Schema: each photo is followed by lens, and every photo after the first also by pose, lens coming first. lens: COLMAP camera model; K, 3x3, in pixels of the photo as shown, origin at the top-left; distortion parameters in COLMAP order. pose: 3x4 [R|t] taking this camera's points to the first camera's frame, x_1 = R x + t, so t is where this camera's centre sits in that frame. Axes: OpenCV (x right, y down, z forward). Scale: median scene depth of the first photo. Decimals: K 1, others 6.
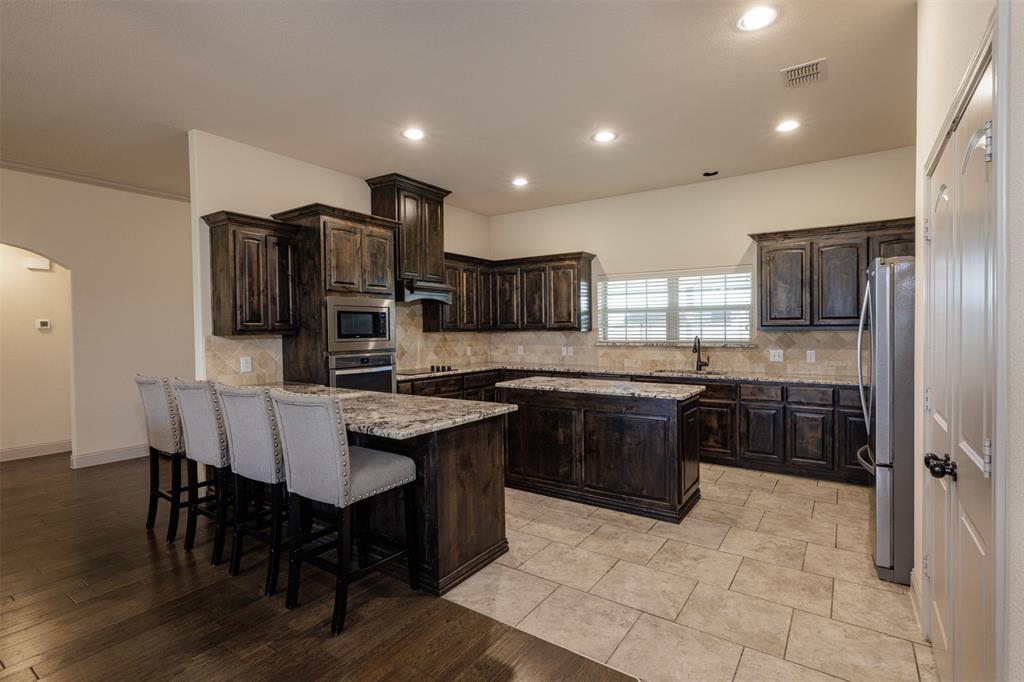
lens RADIAL K [[483.0, 0, 519.0], [0, 483.0, 339.5], [0, 0, 1]] dist [0.013322, 0.000203]
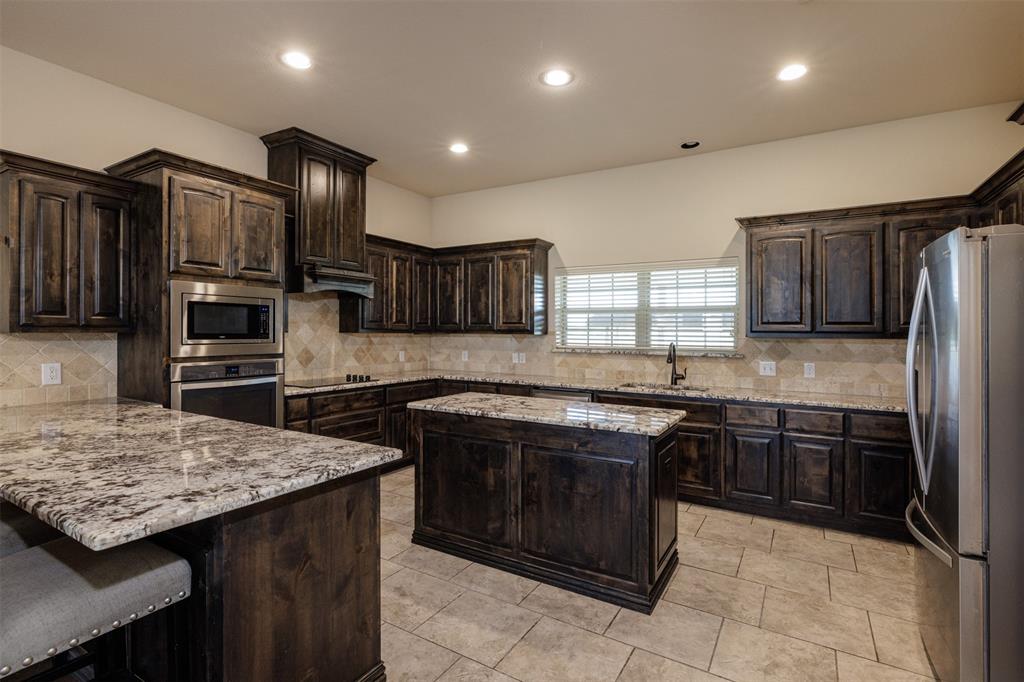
lens RADIAL K [[483.0, 0, 521.0], [0, 483.0, 330.1], [0, 0, 1]] dist [0.013322, 0.000203]
pose [[0.997951, 0.016677, 0.061777, 0.071622], [-0.015158, 0.999573, -0.024976, -0.004762], [-0.062167, 0.023988, 0.997777, 0.230575]]
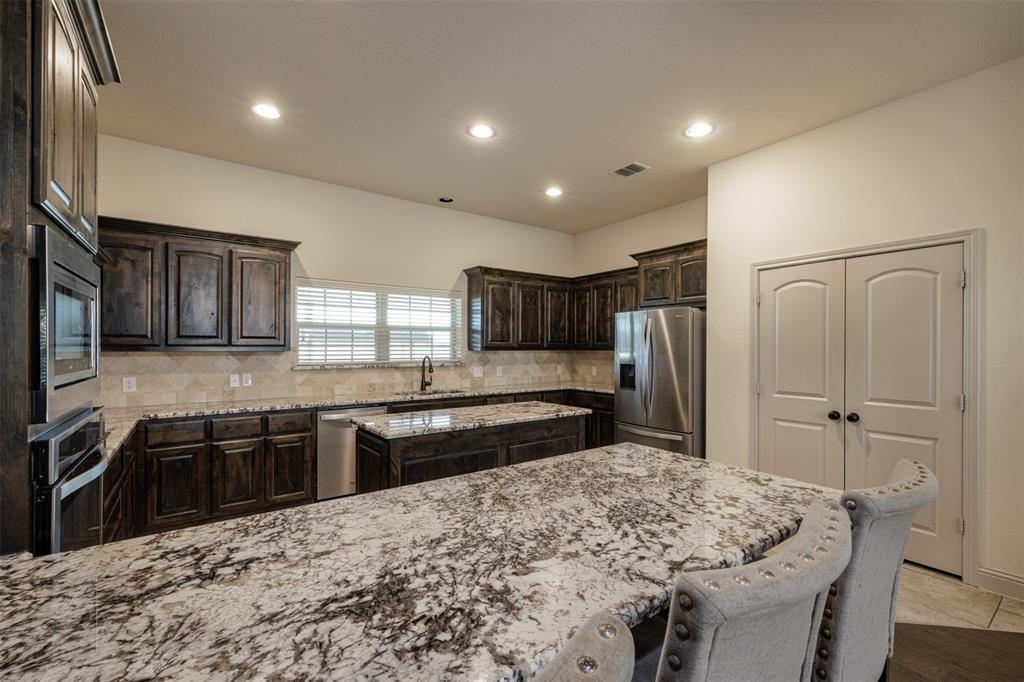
lens RADIAL K [[439.9, 0, 520.0], [0, 439.9, 346.6], [0, 0, 1]] dist [-0.003704, -0.000478]
pose [[0.340794, 0.011783, 0.940064, -0.486066], [0.015401, 0.999717, -0.018114, -0.008165], [-0.940012, 0.020651, 0.340516, 0.592999]]
